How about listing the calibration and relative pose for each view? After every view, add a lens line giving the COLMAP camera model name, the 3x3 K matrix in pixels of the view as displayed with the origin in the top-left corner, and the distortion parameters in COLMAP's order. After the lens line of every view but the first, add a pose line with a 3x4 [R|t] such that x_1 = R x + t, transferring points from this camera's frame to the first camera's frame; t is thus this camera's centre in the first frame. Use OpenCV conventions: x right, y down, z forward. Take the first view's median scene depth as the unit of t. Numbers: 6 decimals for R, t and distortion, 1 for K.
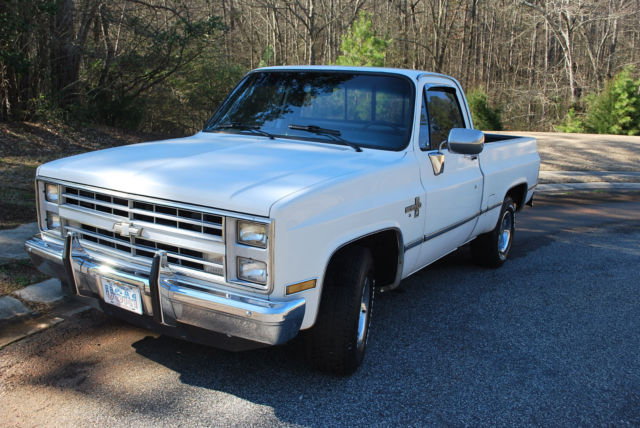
lens RADIAL K [[637.6, 0, 320.0], [0, 637.6, 214.0], [0, 0, 1]] dist [-0.087241, -0.007195]
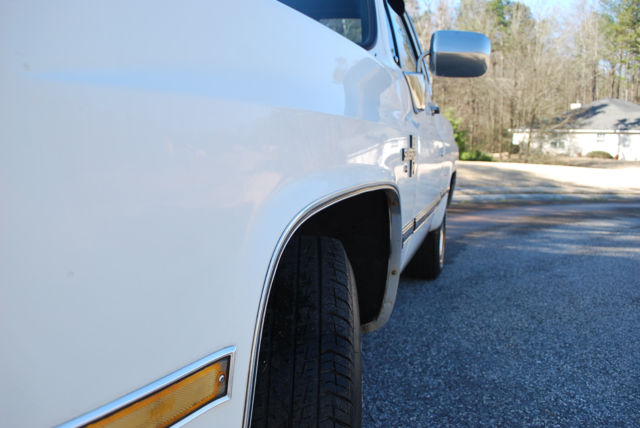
lens RADIAL K [[637.6, 0, 320.0], [0, 637.6, 214.0], [0, 0, 1]] dist [-0.087241, -0.007195]
pose [[0.979319, -0.068346, 0.190427, -0.010817], [0.076017, 0.996552, -0.033264, 0.049787], [-0.187497, 0.047052, 0.981138, 0.622924]]
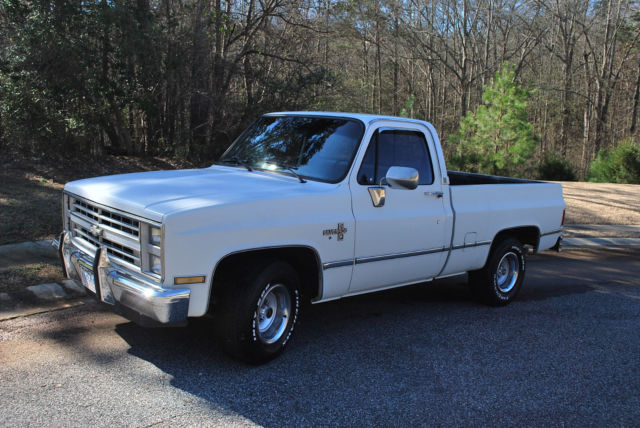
lens RADIAL K [[637.6, 0, 320.0], [0, 637.6, 214.0], [0, 0, 1]] dist [-0.087241, -0.007195]
pose [[0.954861, 0.052369, -0.292400, 0.463761], [-0.074071, 0.995220, -0.063640, 0.034338], [0.287670, 0.082426, 0.954176, -0.123265]]
